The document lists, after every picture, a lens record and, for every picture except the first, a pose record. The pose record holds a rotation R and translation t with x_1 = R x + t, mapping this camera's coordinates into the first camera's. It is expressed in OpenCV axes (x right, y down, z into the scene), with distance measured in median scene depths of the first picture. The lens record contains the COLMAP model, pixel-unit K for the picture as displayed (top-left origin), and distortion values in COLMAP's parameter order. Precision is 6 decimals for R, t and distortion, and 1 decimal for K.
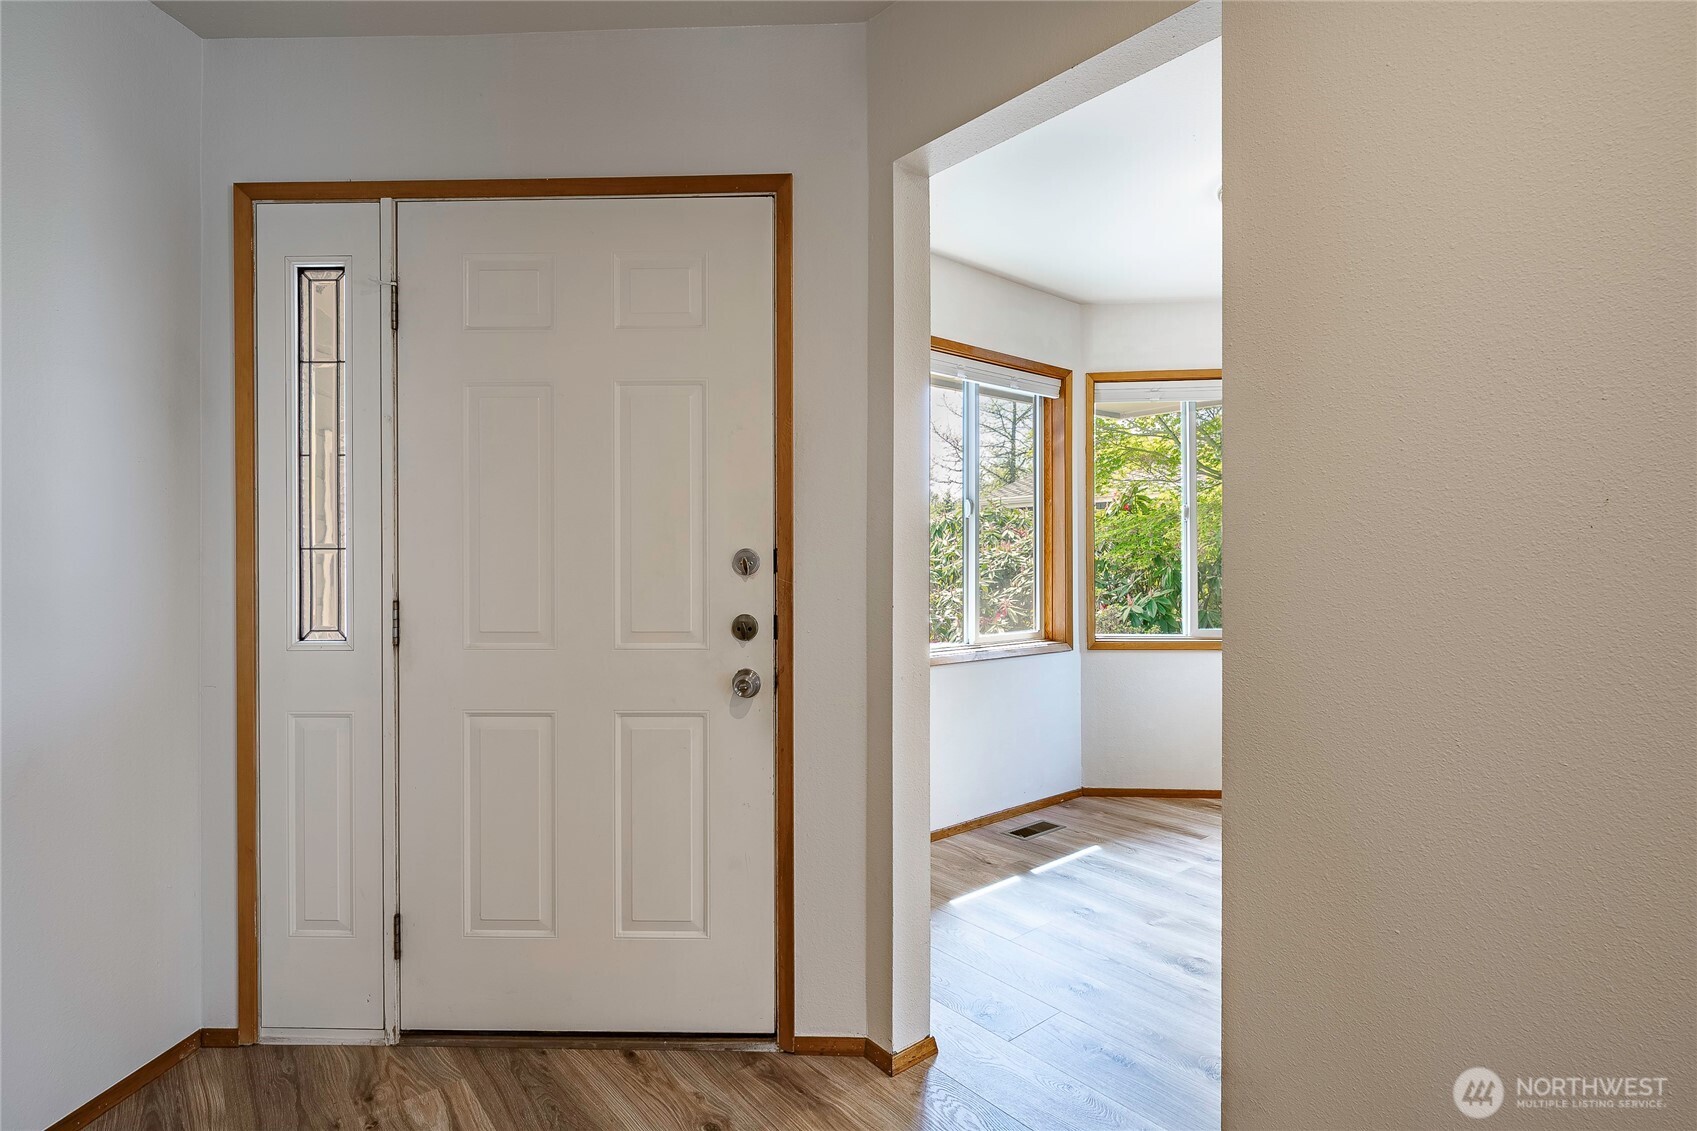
lens RADIAL K [[851.2, 0, 848.0], [0, 851.2, 561.0], [0, 0, 1]] dist [-0.000360, -0.001548]
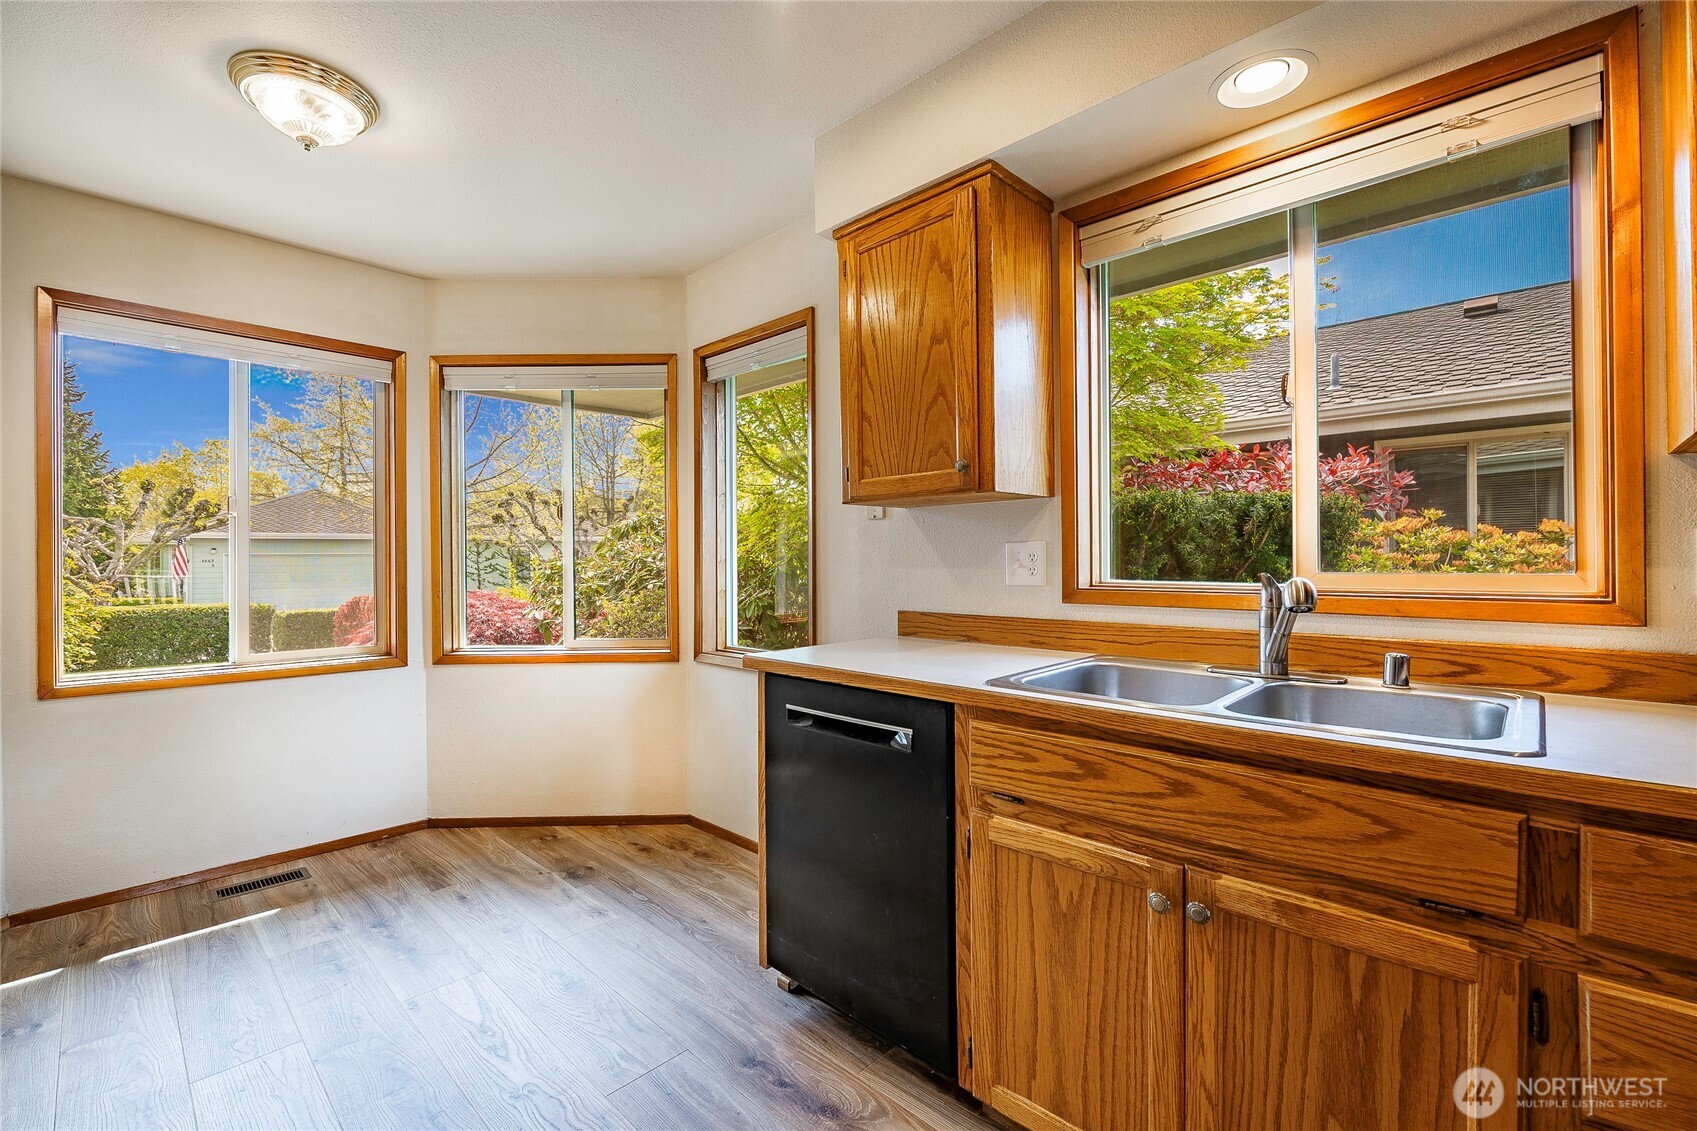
lens RADIAL K [[723.1, 0, 849.5], [0, 723.1, 561.0], [0, 0, 1]] dist [-0.005563, -0.002617]
pose [[0.993979, -0.003388, 0.109519, 0.570126], [0.003352, 0.999994, 0.000510, -0.003231], [-0.109520, -0.000139, 0.993985, 0.177862]]
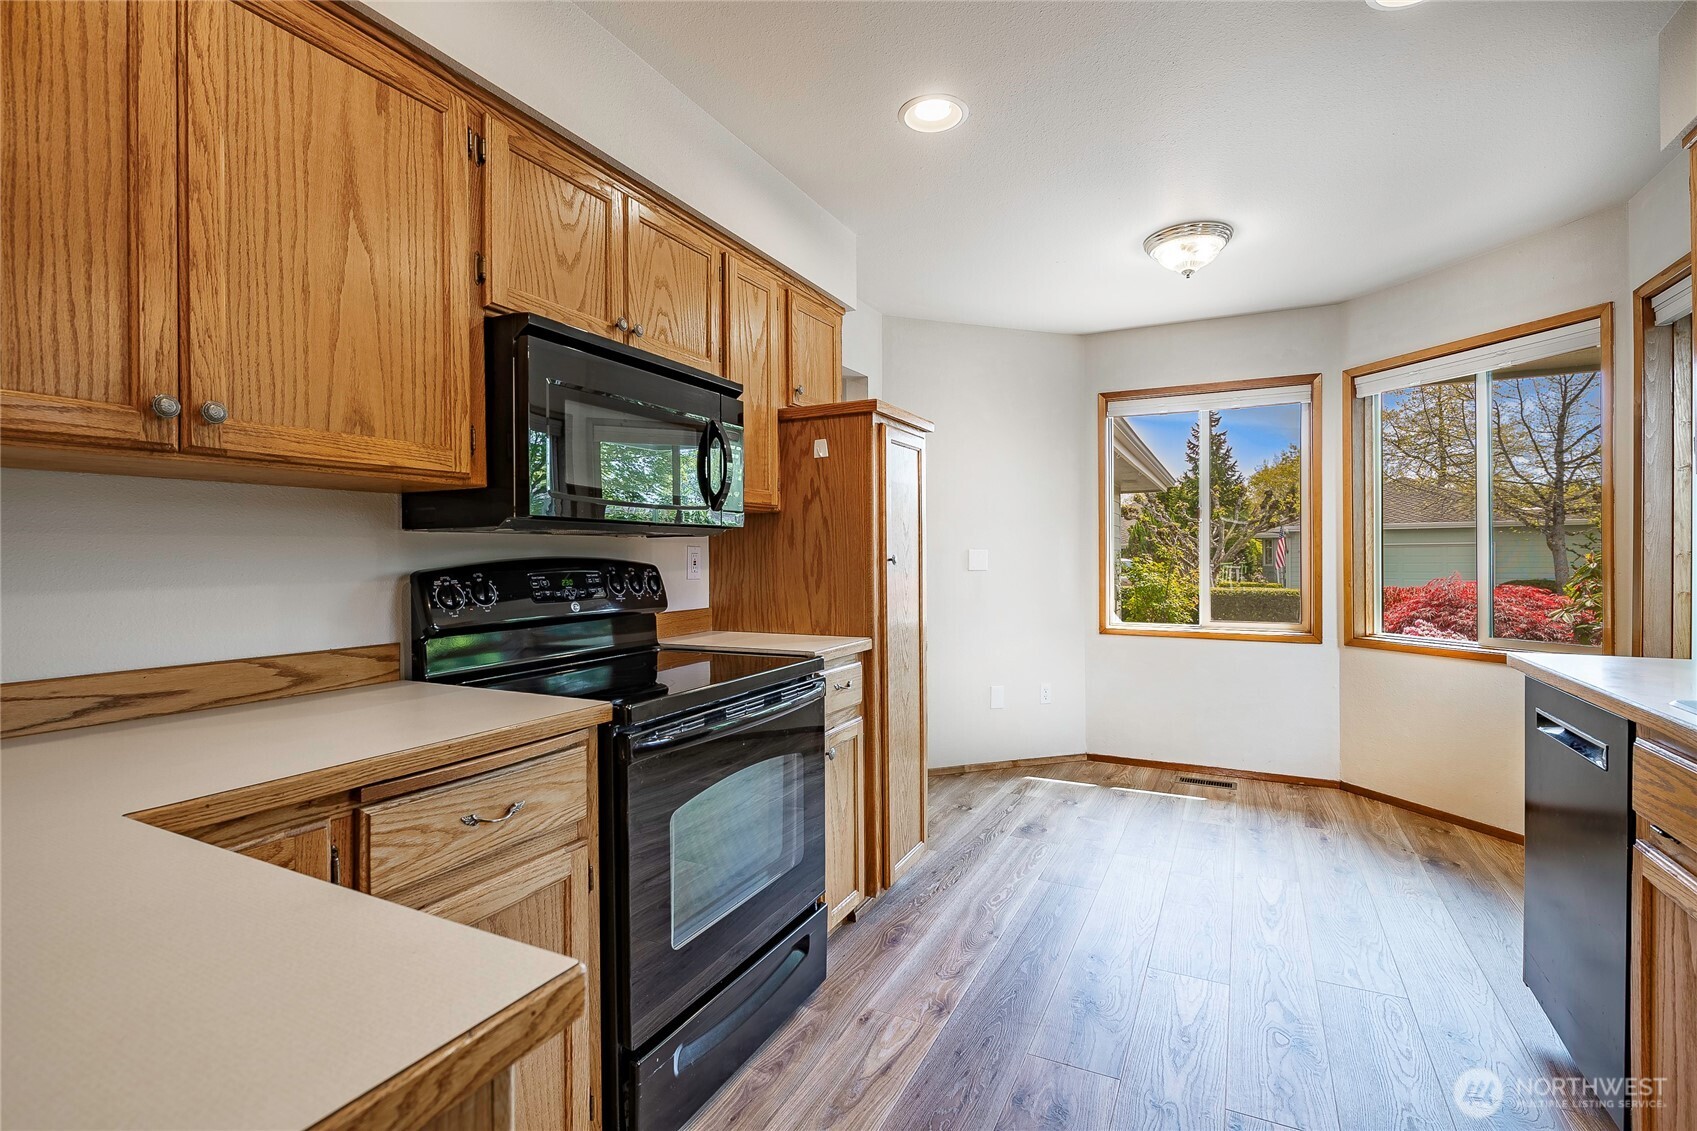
lens RADIAL K [[760.2, 0, 851.9], [0, 760.2, 559.7], [0, 0, 1]] dist [-0.002835, -0.004136]
pose [[0.388759, 0.004181, -0.921330, 0.793570], [0.003739, 0.999974, 0.006116, -0.004450], [0.921332, -0.005823, 0.388733, 0.102017]]
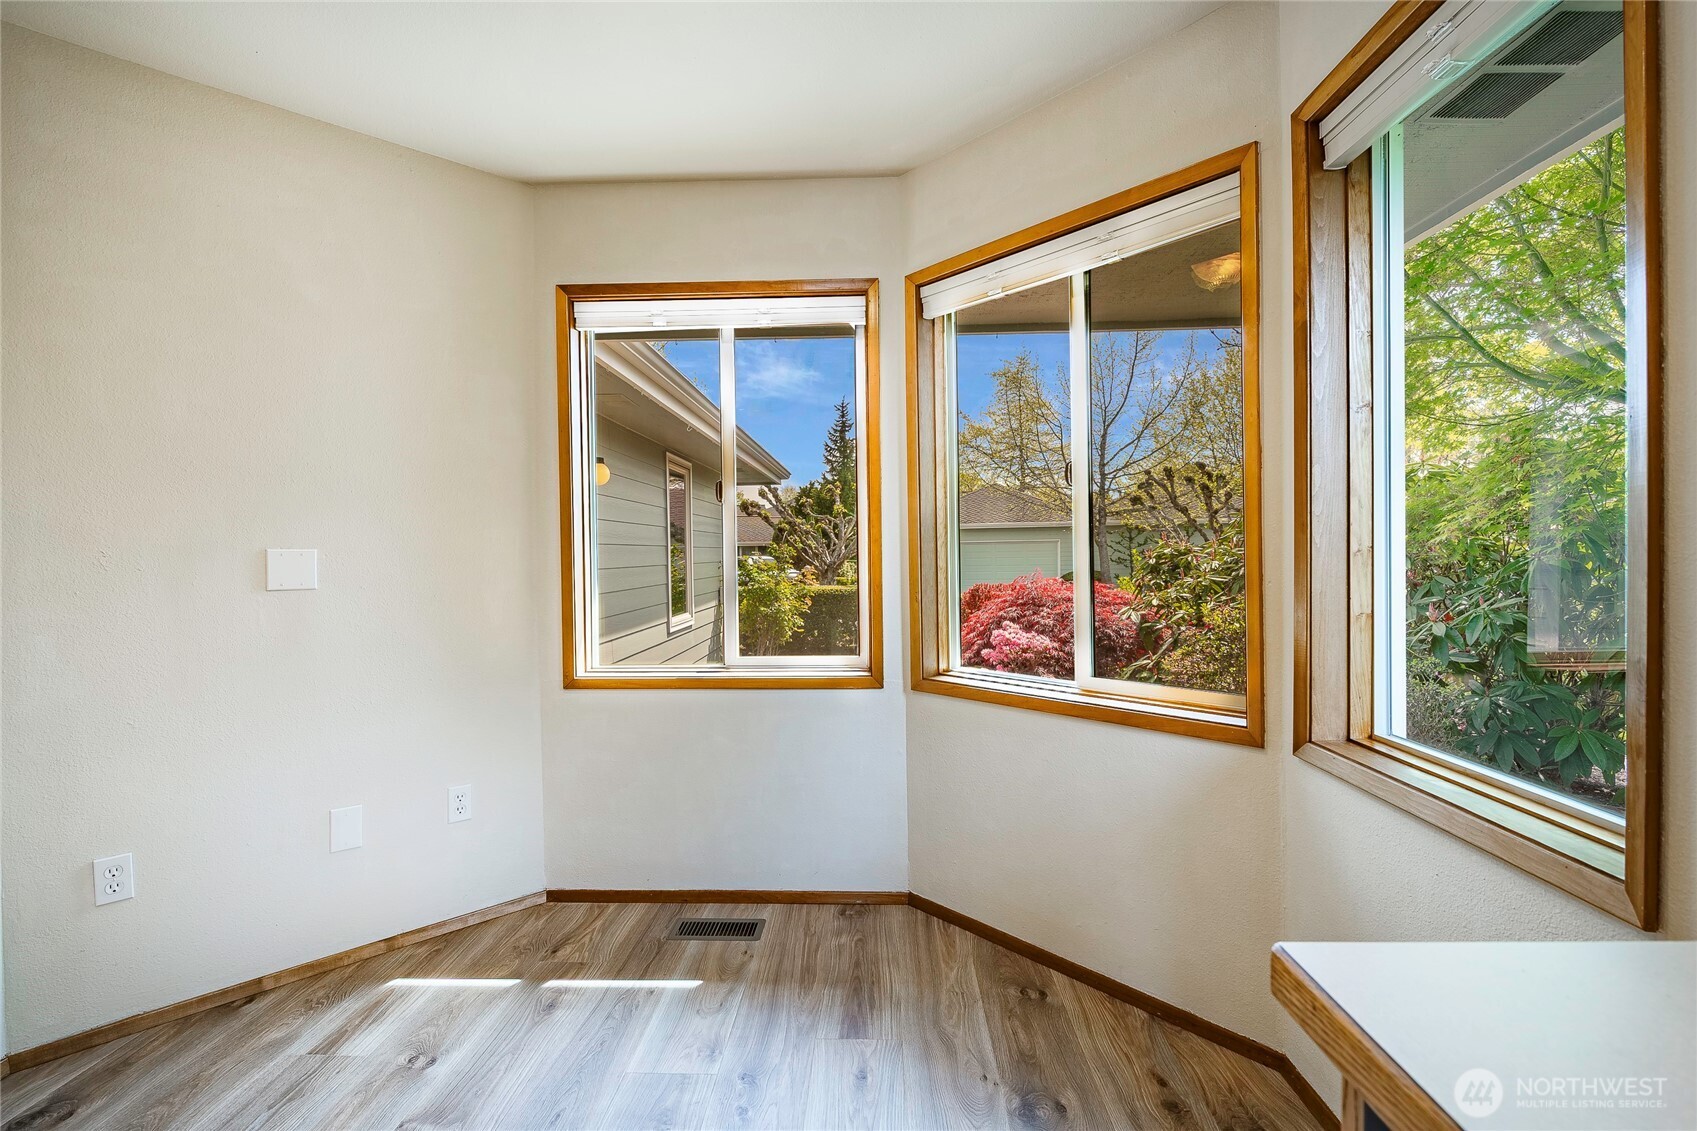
lens RADIAL K [[760.2, 0, 846.2], [0, 760.2, 558.8], [0, 0, 1]] dist [-0.002835, -0.004136]
pose [[0.739555, -0.000699, -0.673095, 0.581240], [0.010791, 0.999883, 0.010818, -0.005362], [0.673009, -0.015264, 0.739477, 0.471843]]
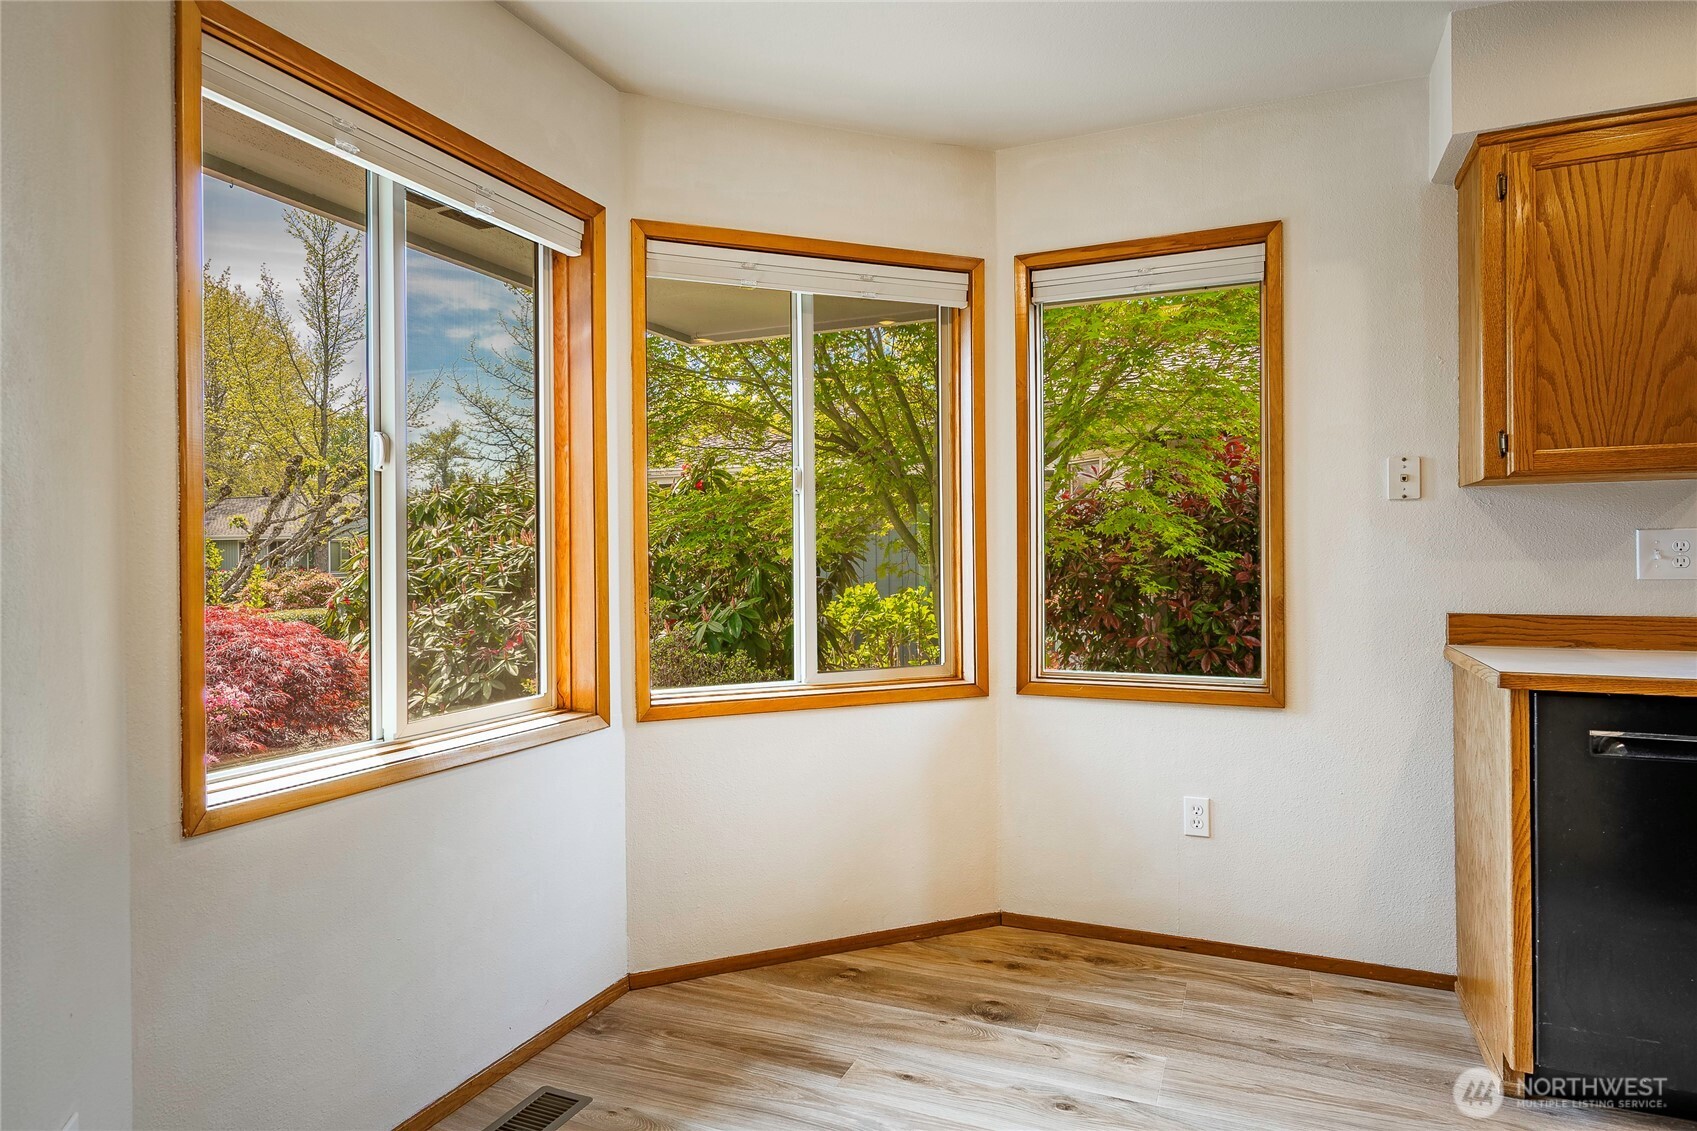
lens RADIAL K [[967.8, 0, 848.1], [0, 967.8, 559.6], [0, 0, 1]] dist [0.006305, -0.000703]
pose [[0.891046, -0.006454, 0.453867, 0.107650], [0.005446, 0.999979, 0.003527, -0.002252], [-0.453880, -0.000671, 0.891063, 0.342058]]
